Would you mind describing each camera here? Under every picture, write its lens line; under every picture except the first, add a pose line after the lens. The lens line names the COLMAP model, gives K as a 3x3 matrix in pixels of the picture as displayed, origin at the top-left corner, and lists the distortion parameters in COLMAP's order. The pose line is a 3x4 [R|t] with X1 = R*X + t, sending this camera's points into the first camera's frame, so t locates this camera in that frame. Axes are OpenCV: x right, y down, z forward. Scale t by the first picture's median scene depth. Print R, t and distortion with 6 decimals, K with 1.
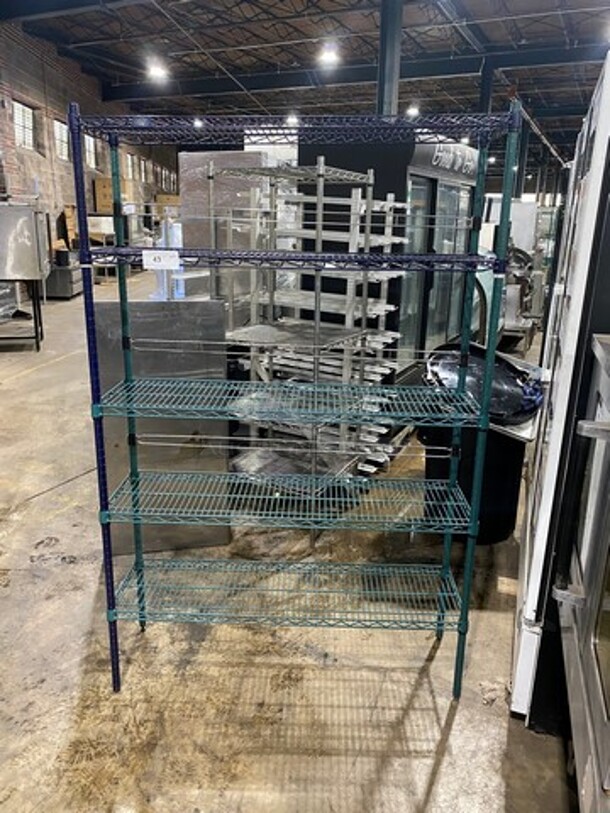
lens RADIAL K [[626.0, 0, 307.0], [0, 626.0, 408.4], [0, 0, 1]] dist [0.007063, -0.020924]
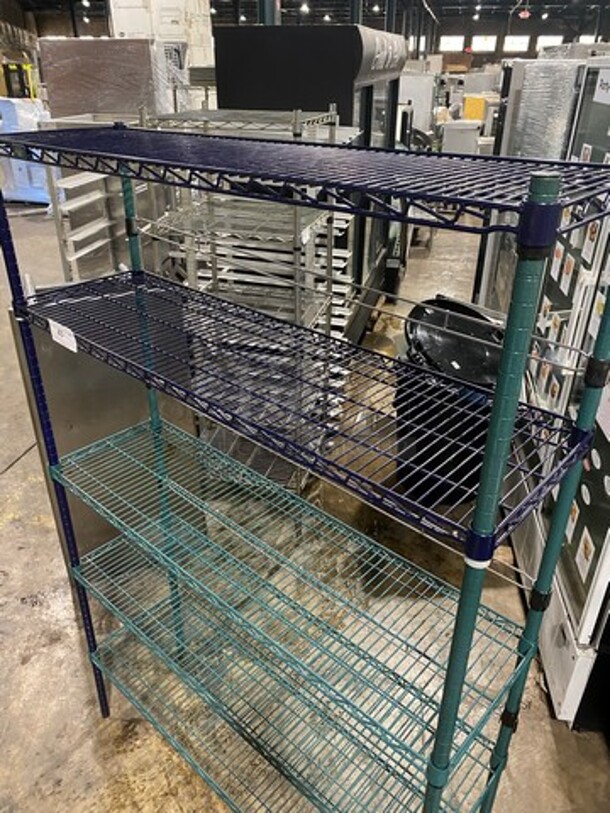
lens RADIAL K [[626.0, 0, 303.9], [0, 626.0, 400.1], [0, 0, 1]] dist [0.007063, -0.020924]
pose [[0.975355, -0.115769, 0.187831, -0.127394], [0.075377, 0.974906, 0.209468, -0.164160], [-0.207367, -0.190148, 0.959605, 0.127440]]
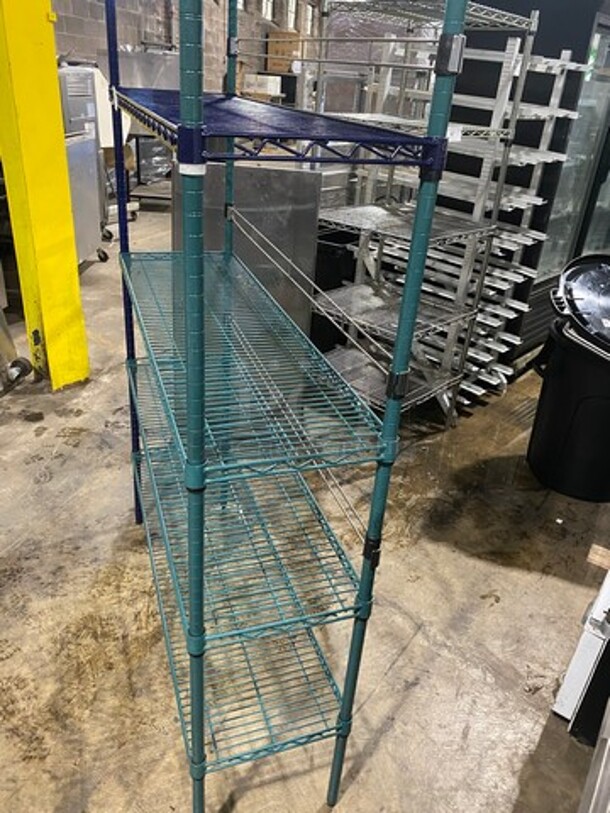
lens RADIAL K [[626.0, 0, 300.2], [0, 626.0, 409.6], [0, 0, 1]] dist [0.007063, -0.020924]
pose [[0.958261, 0.173250, -0.227421, 0.075920], [-0.129777, 0.972391, 0.193940, -0.016181], [0.254743, -0.156331, 0.954289, 0.109577]]
